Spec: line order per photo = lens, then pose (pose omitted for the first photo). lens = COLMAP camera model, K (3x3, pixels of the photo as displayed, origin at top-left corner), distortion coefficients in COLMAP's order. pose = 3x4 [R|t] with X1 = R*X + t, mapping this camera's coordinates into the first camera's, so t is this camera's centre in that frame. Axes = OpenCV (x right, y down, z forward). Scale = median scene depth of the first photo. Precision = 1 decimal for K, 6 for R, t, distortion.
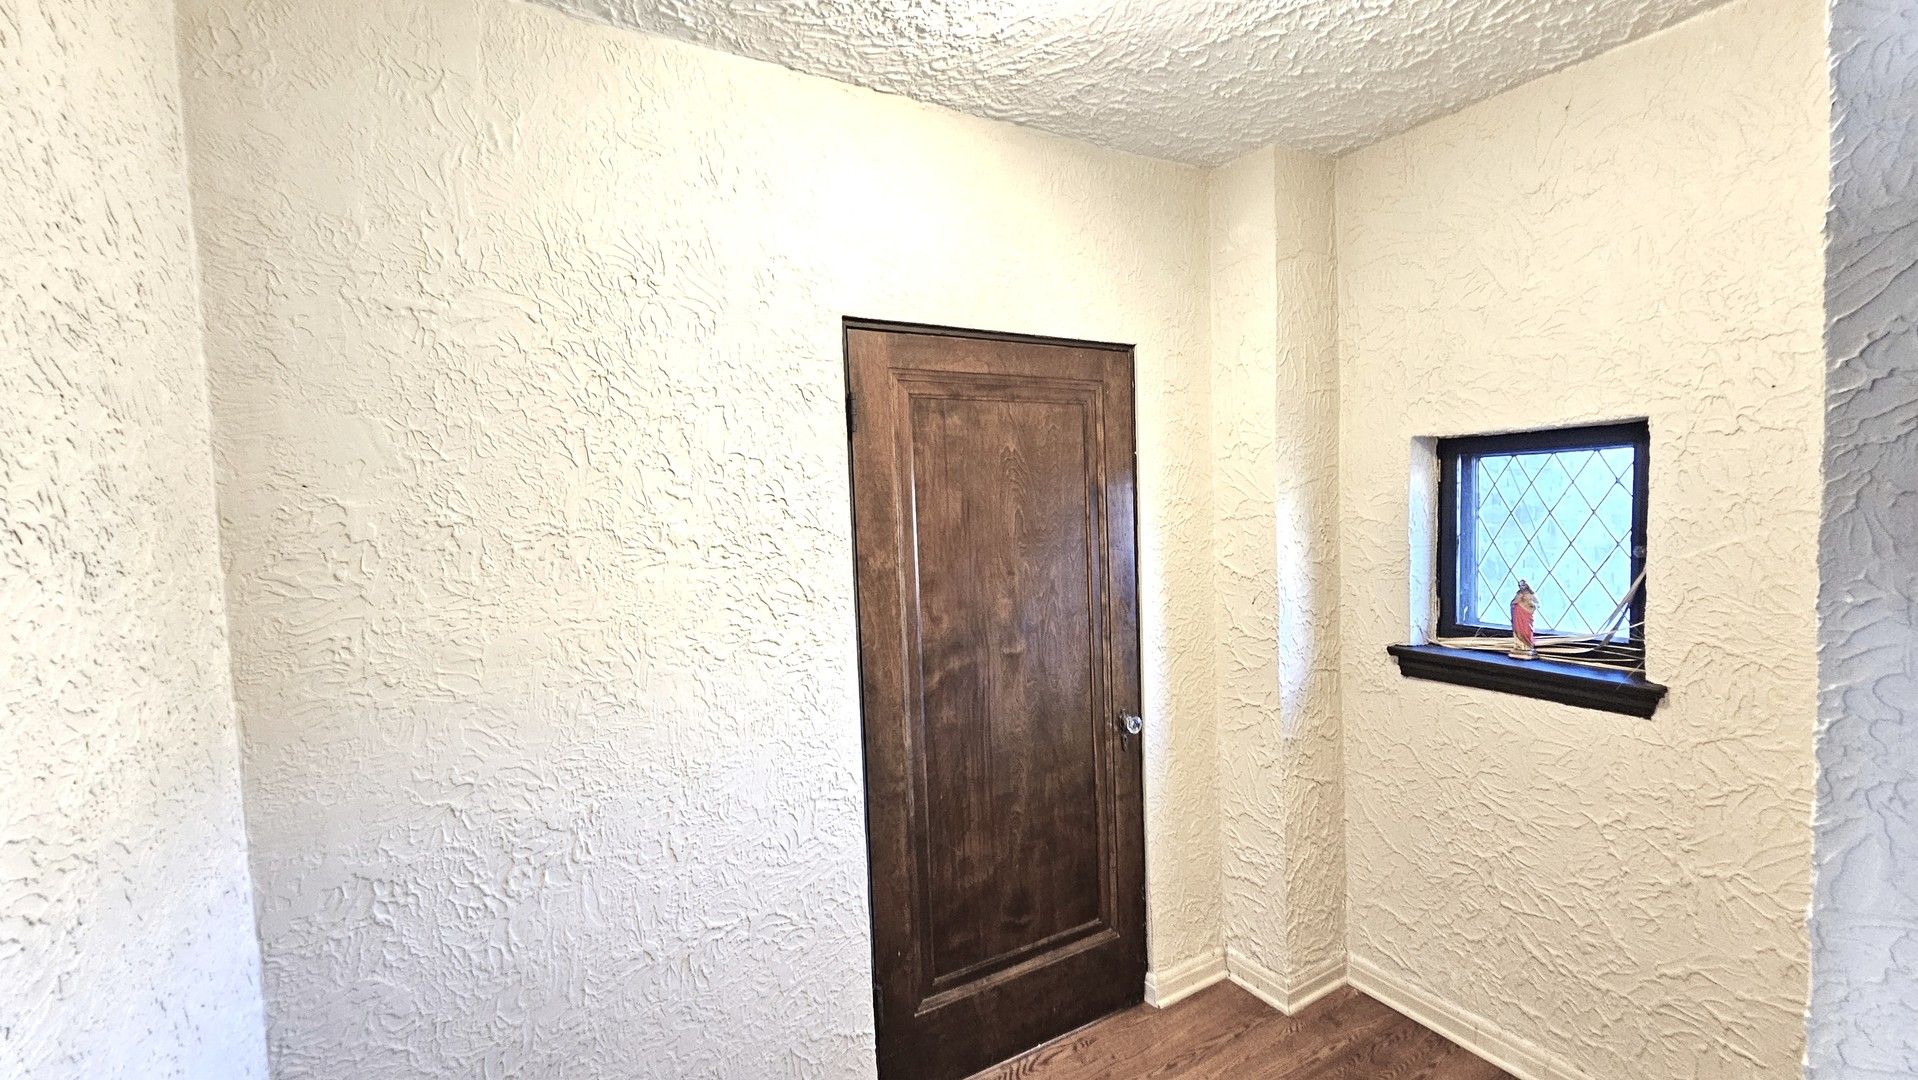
lens RADIAL K [[787.0, 0, 959.1], [0, 787.0, 539.9], [0, 0, 1]] dist [-0.002131, 0.000017]
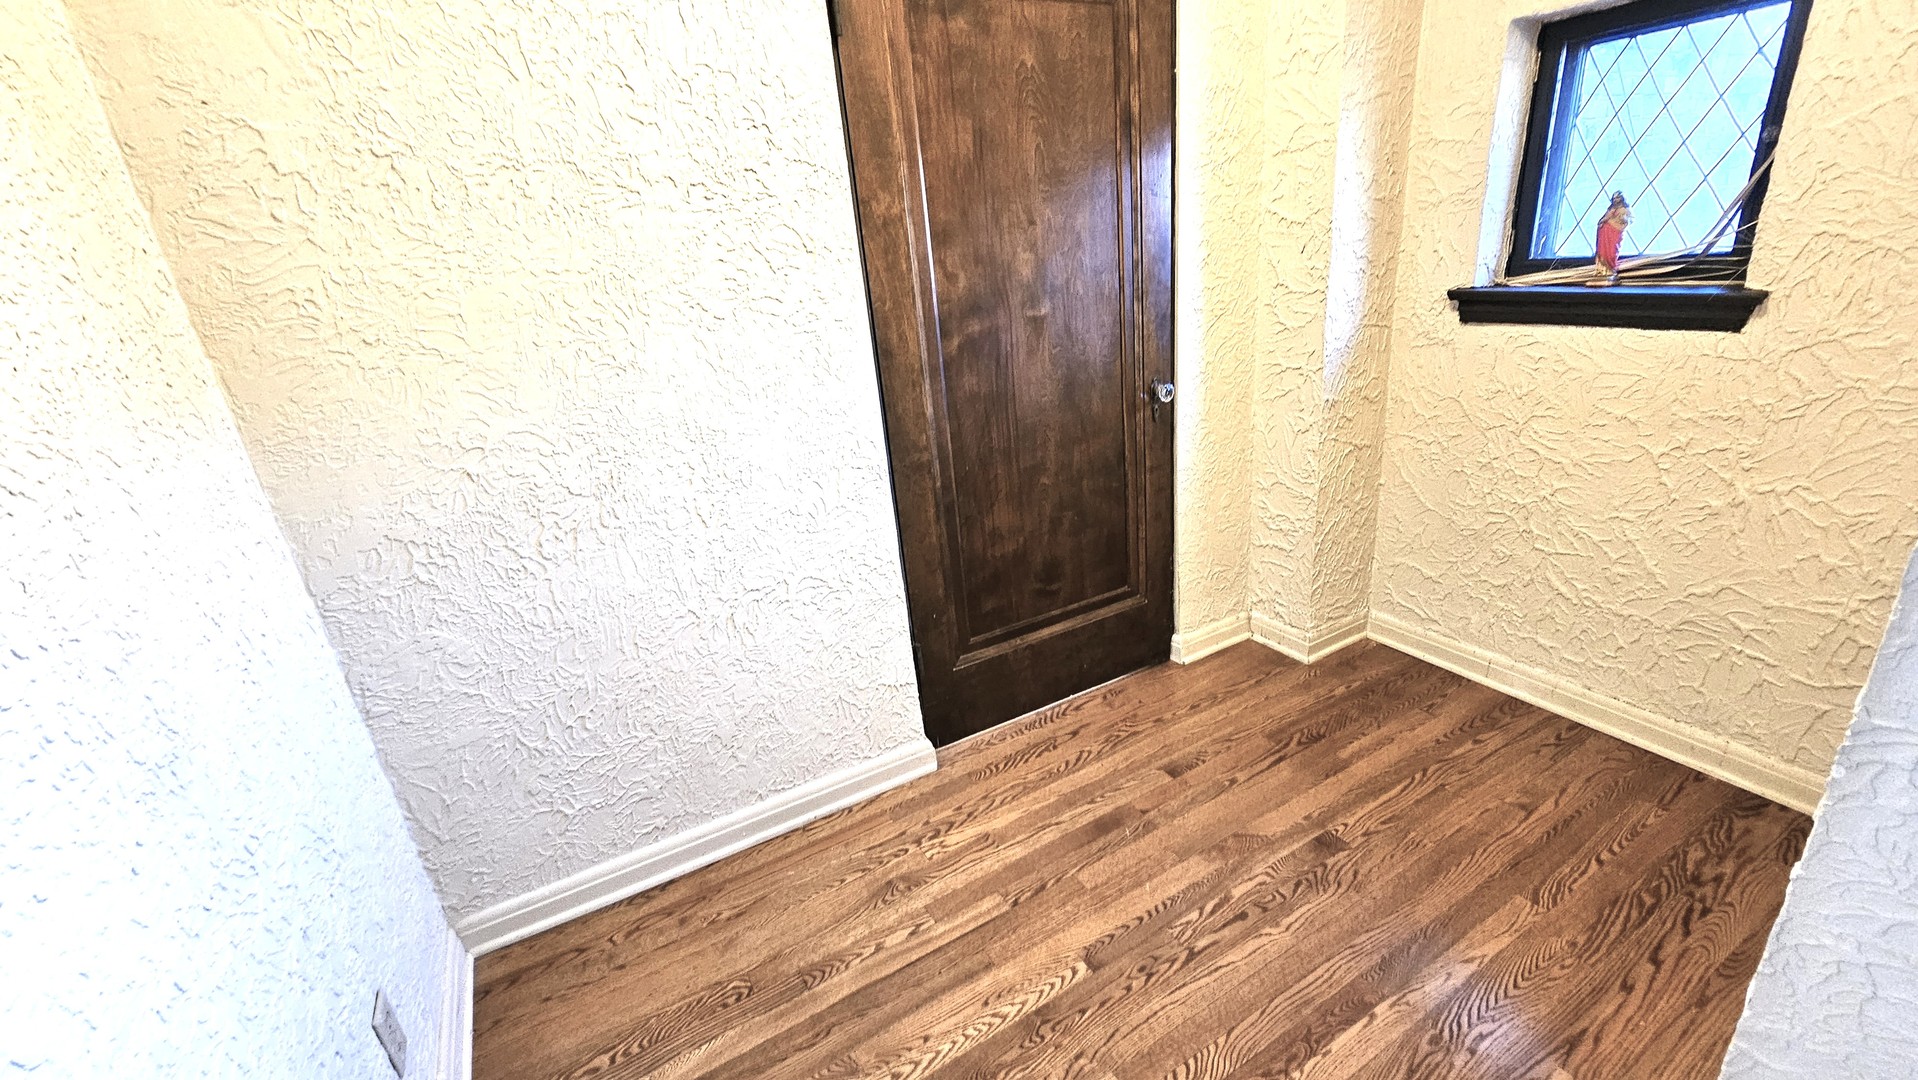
lens RADIAL K [[787.0, 0, 962.4], [0, 787.0, 548.1], [0, 0, 1]] dist [-0.002131, 0.000017]
pose [[0.998254, -0.048020, -0.034396, -0.000092], [0.056146, 0.952278, 0.300024, 0.139511], [0.018347, -0.301431, 0.953311, 0.038751]]
